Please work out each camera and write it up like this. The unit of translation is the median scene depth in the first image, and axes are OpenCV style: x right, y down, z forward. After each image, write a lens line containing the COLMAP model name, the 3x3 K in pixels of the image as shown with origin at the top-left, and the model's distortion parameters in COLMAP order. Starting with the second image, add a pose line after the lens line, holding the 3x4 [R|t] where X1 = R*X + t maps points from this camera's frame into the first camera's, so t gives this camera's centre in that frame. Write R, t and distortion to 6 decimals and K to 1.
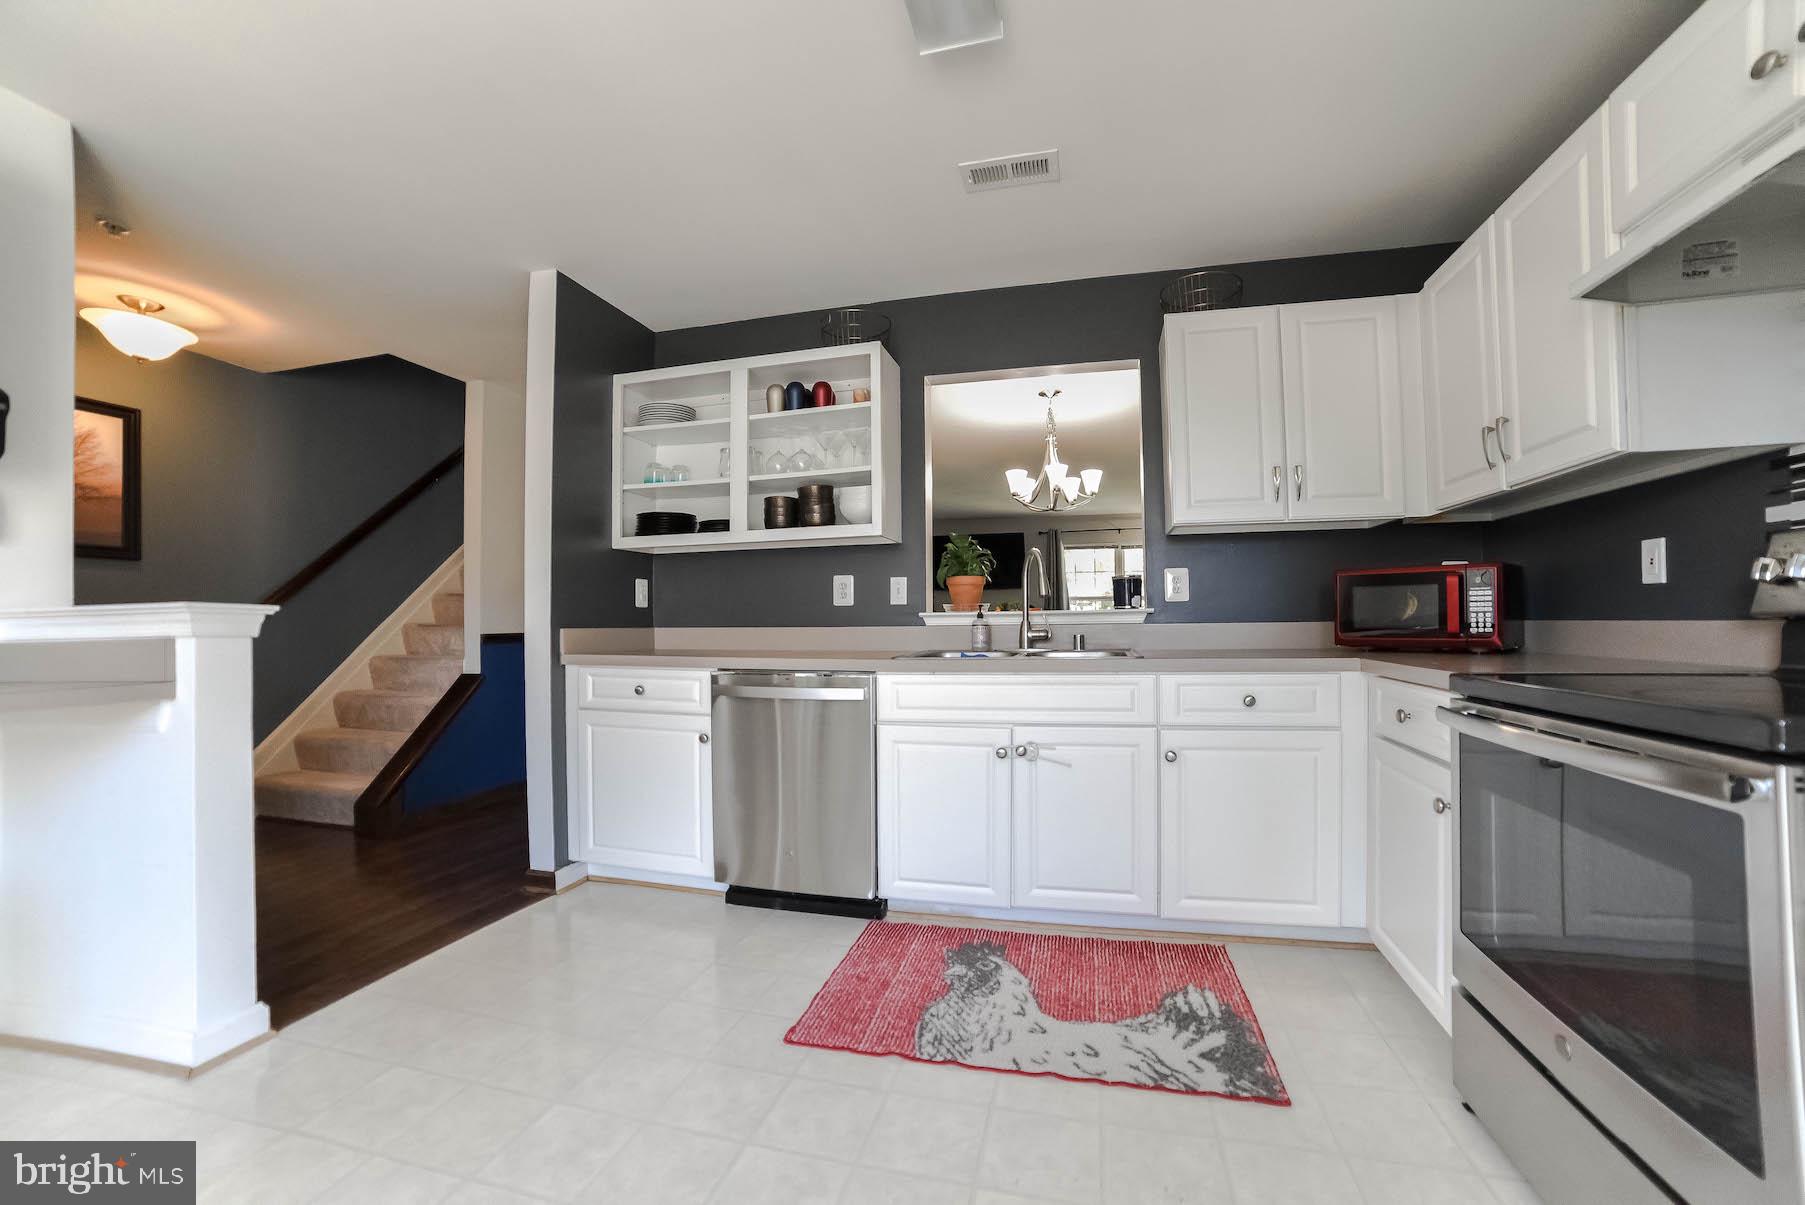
lens RADIAL K [[747.8, 0, 922.3], [0, 747.8, 615.0], [0, 0, 1]] dist [-0.033875, 0.000268]
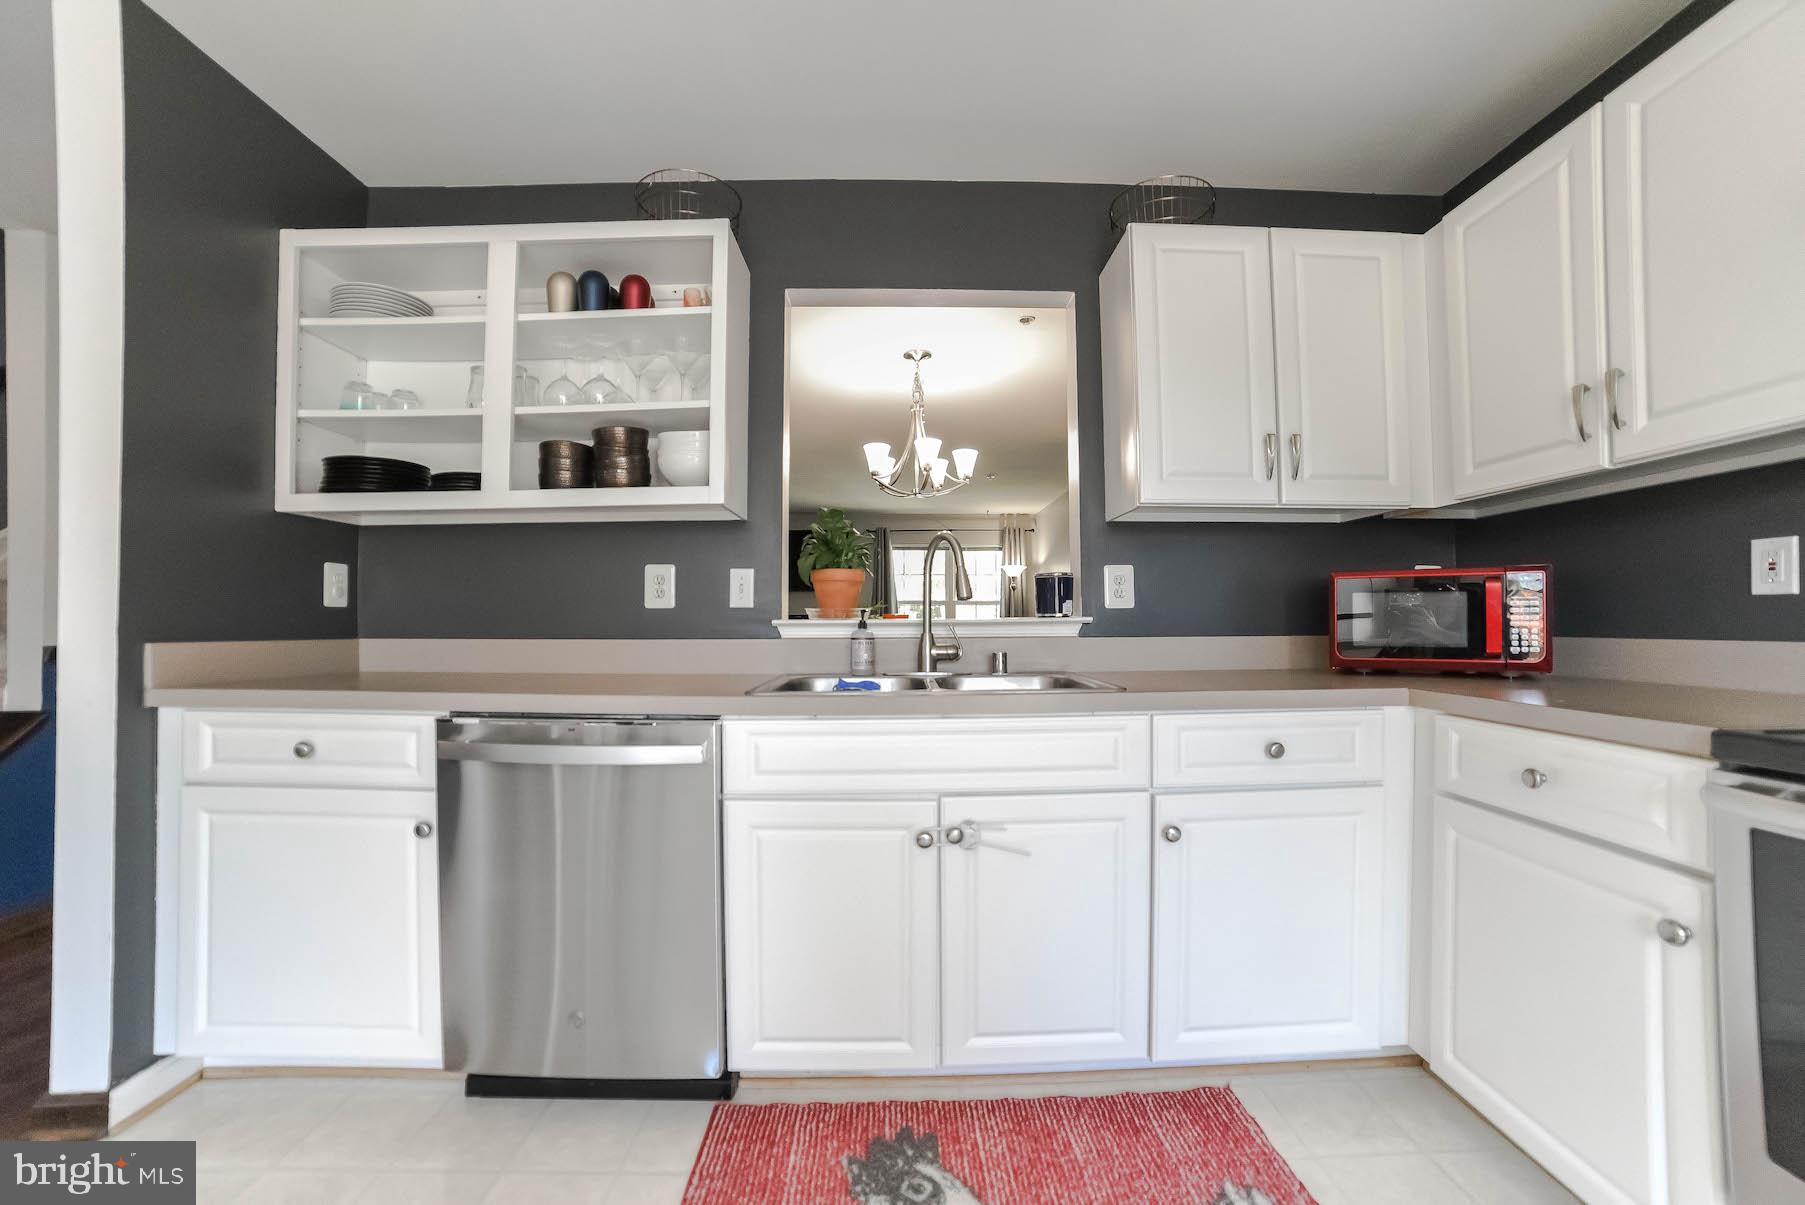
lens RADIAL K [[742.4, 0, 915.4], [0, 742.4, 613.5], [0, 0, 1]] dist [-0.088814, 0.036718]
pose [[0.967374, 0.010391, 0.253140, -0.053086], [-0.008846, 0.999935, -0.007242, -0.005515], [-0.253199, 0.004766, 0.967402, 0.310960]]
